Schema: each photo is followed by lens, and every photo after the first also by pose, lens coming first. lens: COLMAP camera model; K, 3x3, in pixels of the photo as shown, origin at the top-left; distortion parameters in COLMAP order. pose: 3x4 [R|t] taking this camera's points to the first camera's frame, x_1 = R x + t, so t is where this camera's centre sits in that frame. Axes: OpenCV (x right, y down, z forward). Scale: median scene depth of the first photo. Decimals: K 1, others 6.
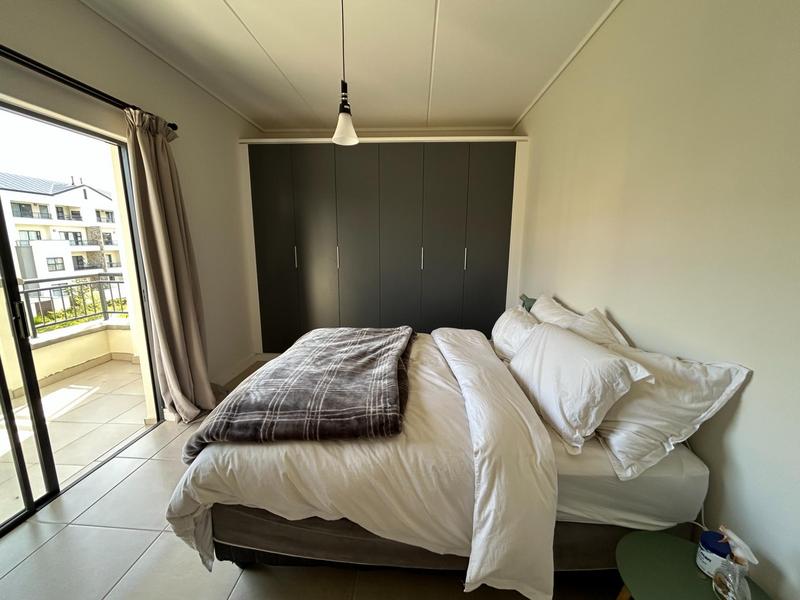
lens RADIAL K [[322.5, 0, 398.5], [0, 322.5, 299.7], [0, 0, 1]] dist [-0.003827, 0.000066]
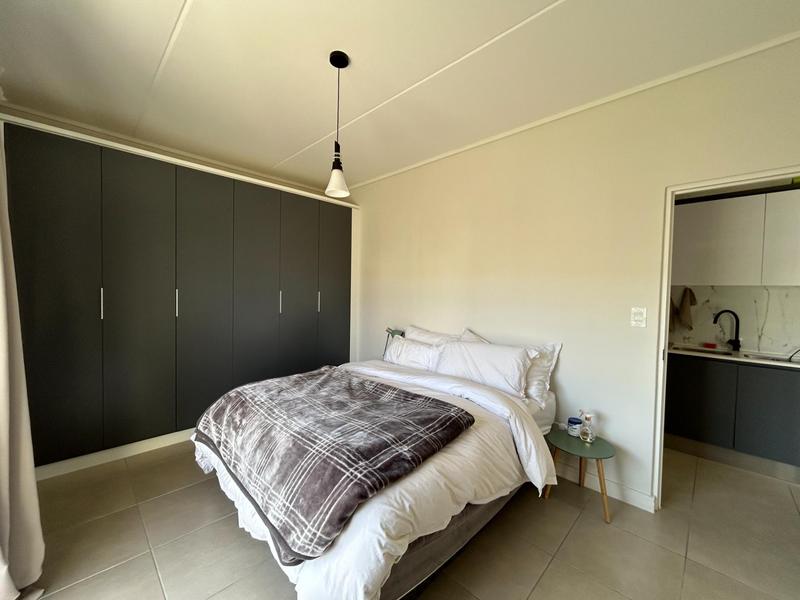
lens RADIAL K [[322.5, 0, 399.3], [0, 322.5, 301.4], [0, 0, 1]] dist [-0.003827, 0.000066]
pose [[0.656928, -0.014639, 0.753812, -1.021531], [0.116891, 0.989700, -0.082648, -0.018998], [-0.744837, 0.142408, 0.651872, 0.219580]]
